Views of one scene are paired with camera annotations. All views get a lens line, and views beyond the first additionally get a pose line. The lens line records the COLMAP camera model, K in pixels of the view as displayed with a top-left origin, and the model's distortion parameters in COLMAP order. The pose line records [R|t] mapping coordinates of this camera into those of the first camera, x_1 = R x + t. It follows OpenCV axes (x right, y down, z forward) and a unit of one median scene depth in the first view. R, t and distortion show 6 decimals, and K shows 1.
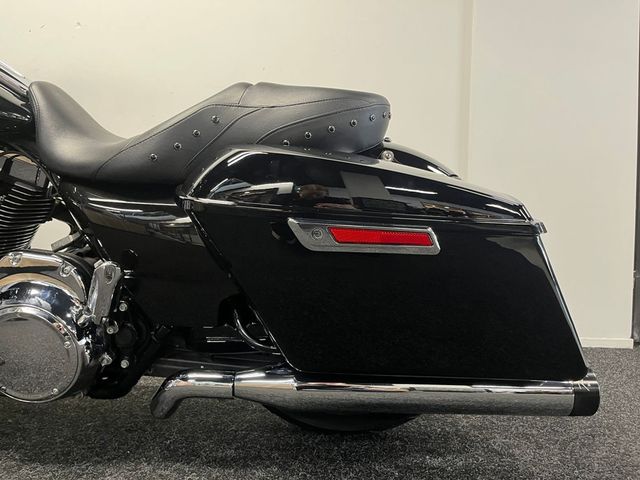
lens RADIAL K [[483.7, 0, 320.0], [0, 483.7, 240.0], [0, 0, 1]] dist [0.067124, -0.082256]
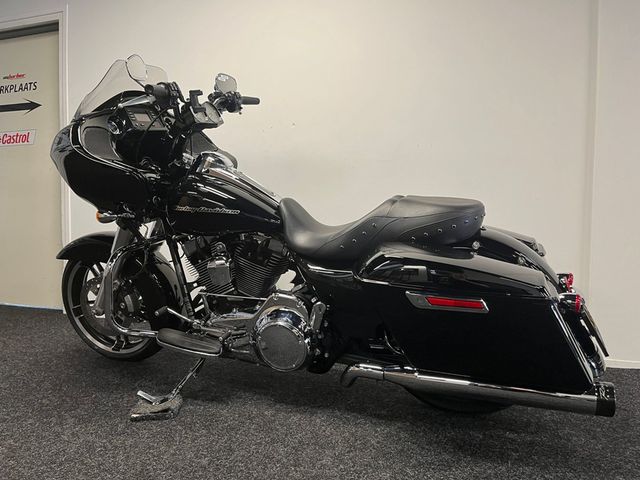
lens RADIAL K [[483.7, 0, 320.0], [0, 483.7, 240.0], [0, 0, 1]] dist [0.067124, -0.082256]
pose [[0.935240, 0.005101, -0.353978, 0.219399], [-0.003817, 0.999983, 0.004323, -0.186063], [0.353994, -0.002692, 0.935244, -0.710638]]
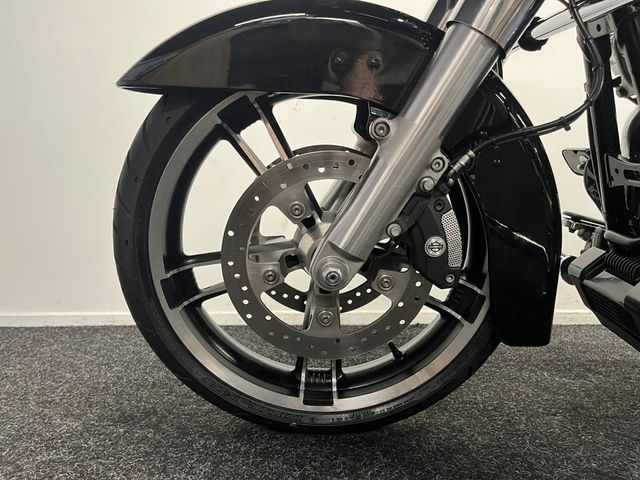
lens RADIAL K [[483.7, 0, 320.0], [0, 483.7, 240.0], [0, 0, 1]] dist [0.067124, -0.082256]
pose [[0.999834, -0.016945, 0.006710, -1.555385], [0.016869, 0.999795, 0.011196, 0.108032], [-0.006899, -0.011081, 0.999915, 0.425106]]
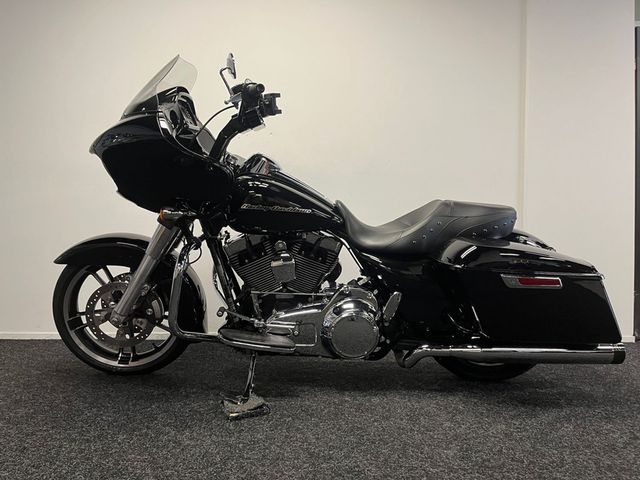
lens RADIAL K [[483.7, 0, 320.0], [0, 483.7, 240.0], [0, 0, 1]] dist [0.067124, -0.082256]
pose [[0.999869, -0.006313, 0.014881, -0.714559], [0.006849, 0.999320, -0.036227, -0.096287], [-0.014642, 0.036324, 0.999233, -1.028704]]
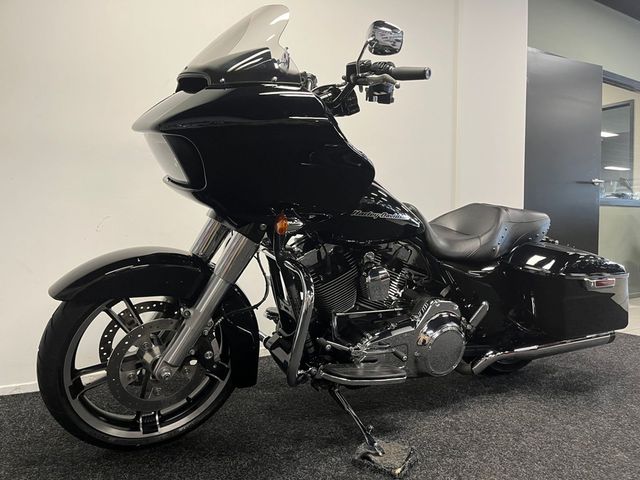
lens RADIAL K [[480.2, 0, 320.0], [0, 480.2, 240.0], [0, 0, 1]] dist [0.039253, -0.005467]
pose [[0.871781, -0.033217, 0.488768, -1.816847], [0.029916, 0.999446, 0.014564, -0.237951], [-0.488981, 0.001925, 0.872292, -0.410104]]
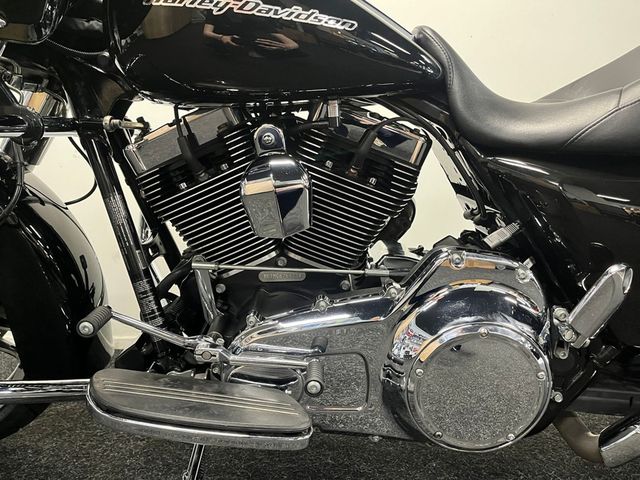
lens RADIAL K [[483.7, 0, 320.0], [0, 483.7, 240.0], [0, 0, 1]] dist [0.067124, -0.082256]
pose [[0.999962, -0.007267, -0.004744, -0.769087], [0.007324, 0.999901, 0.012026, -0.001879], [0.004656, -0.012060, 0.999916, 0.250824]]
